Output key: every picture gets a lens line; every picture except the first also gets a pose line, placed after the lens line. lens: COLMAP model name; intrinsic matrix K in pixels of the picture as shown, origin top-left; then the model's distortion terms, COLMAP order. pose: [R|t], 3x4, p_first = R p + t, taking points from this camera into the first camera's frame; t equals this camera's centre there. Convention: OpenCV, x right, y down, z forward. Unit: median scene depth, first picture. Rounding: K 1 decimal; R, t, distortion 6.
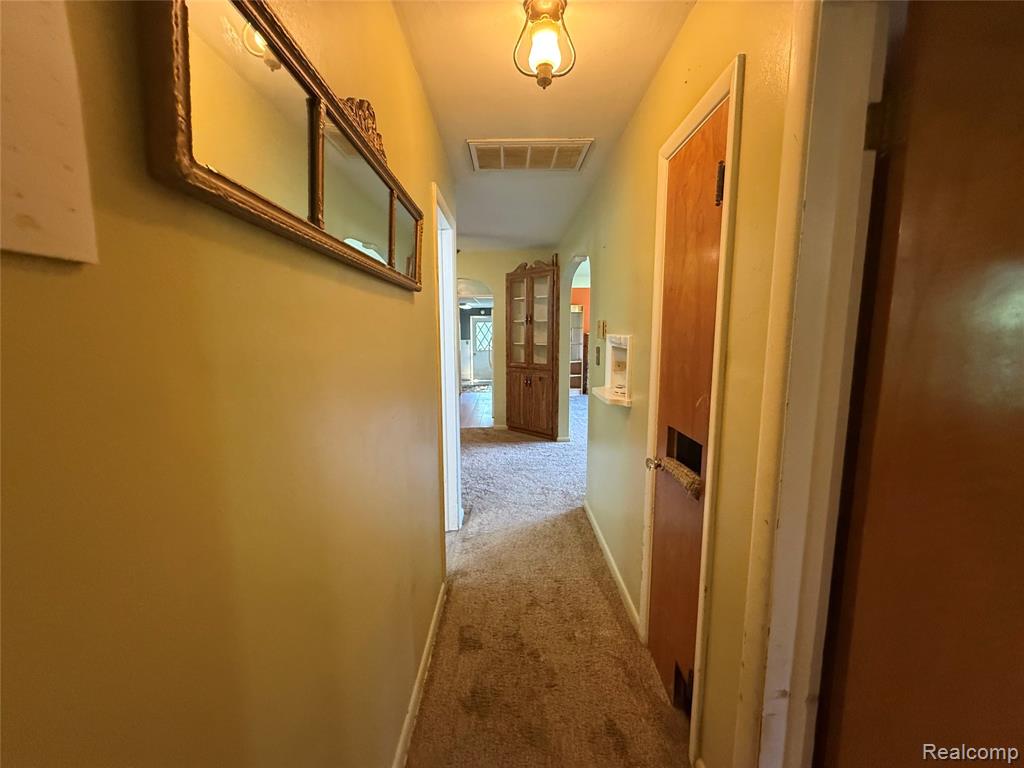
lens RADIAL K [[409.1, 0, 513.2], [0, 409.1, 384.4], [0, 0, 1]] dist [0.000667, -0.000023]
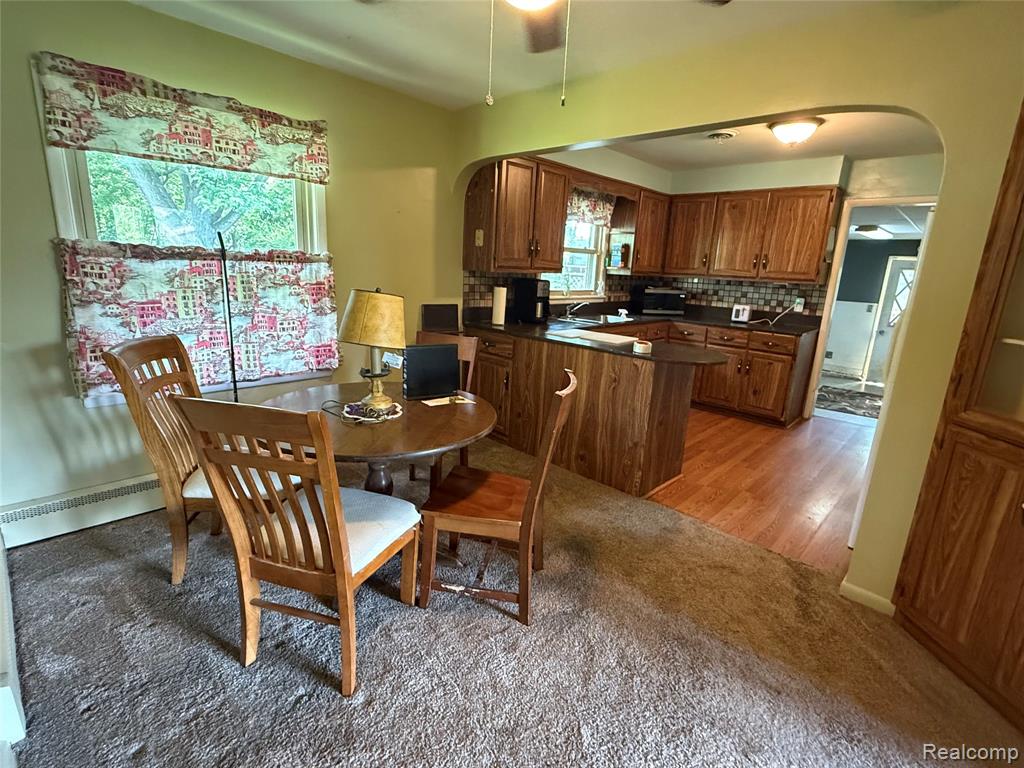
lens RADIAL K [[492.0, 0, 509.5], [0, 492.0, 382.5], [0, 0, 1]] dist [0.001775, -0.000348]
pose [[0.716353, 0.198520, -0.668901, -0.003485], [-0.142588, 0.980090, 0.138173, -0.031618], [0.683013, -0.003604, 0.730397, 0.236231]]
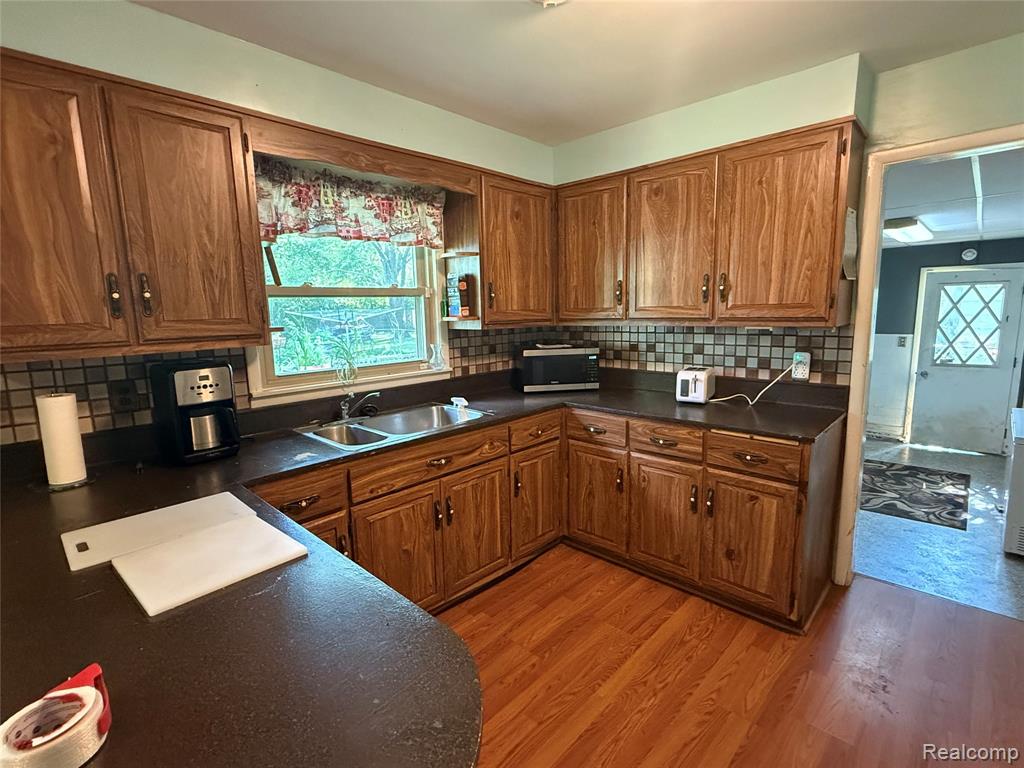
lens RADIAL K [[492.0, 0, 510.7], [0, 492.0, 383.9], [0, 0, 1]] dist [0.001775, -0.000348]
pose [[0.714840, 0.092203, -0.693183, -0.053359], [-0.073692, 0.995682, 0.056444, -0.063496], [0.695394, 0.010734, 0.718548, 0.437504]]
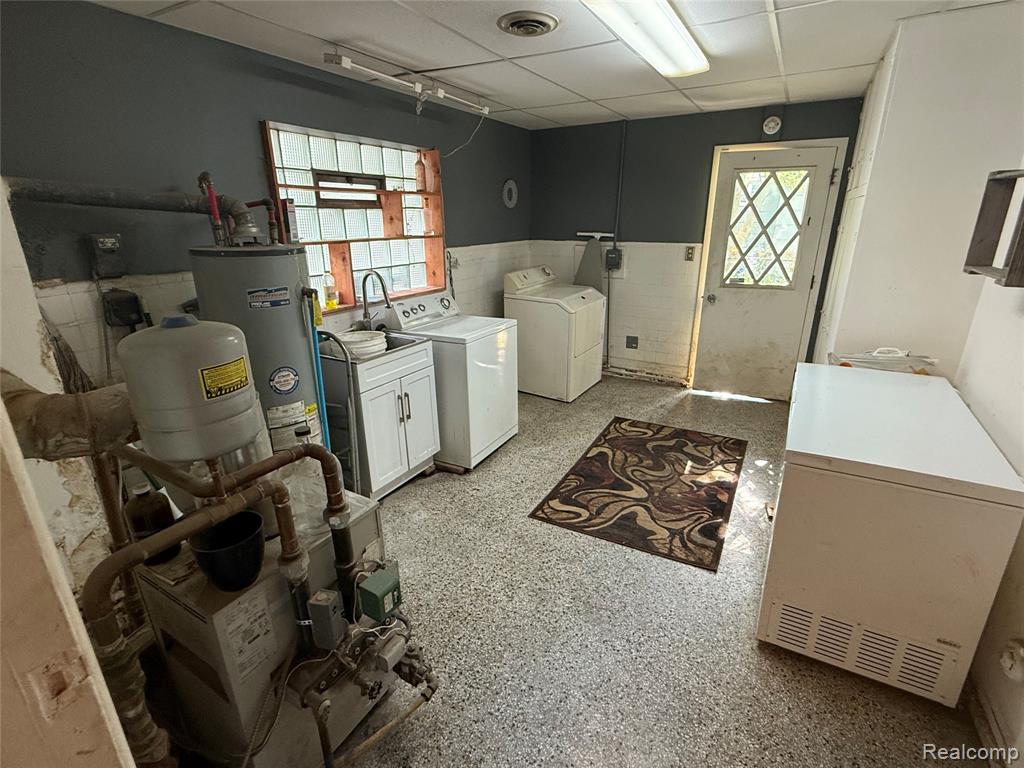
lens RADIAL K [[492.0, 0, 512.5], [0, 492.0, 384.3], [0, 0, 1]] dist [0.001775, -0.000348]
pose [[0.865768, 0.159187, -0.474452, -0.045358], [-0.066321, 0.976194, 0.206510, -0.077624], [0.496031, -0.147323, 0.855715, 0.653932]]
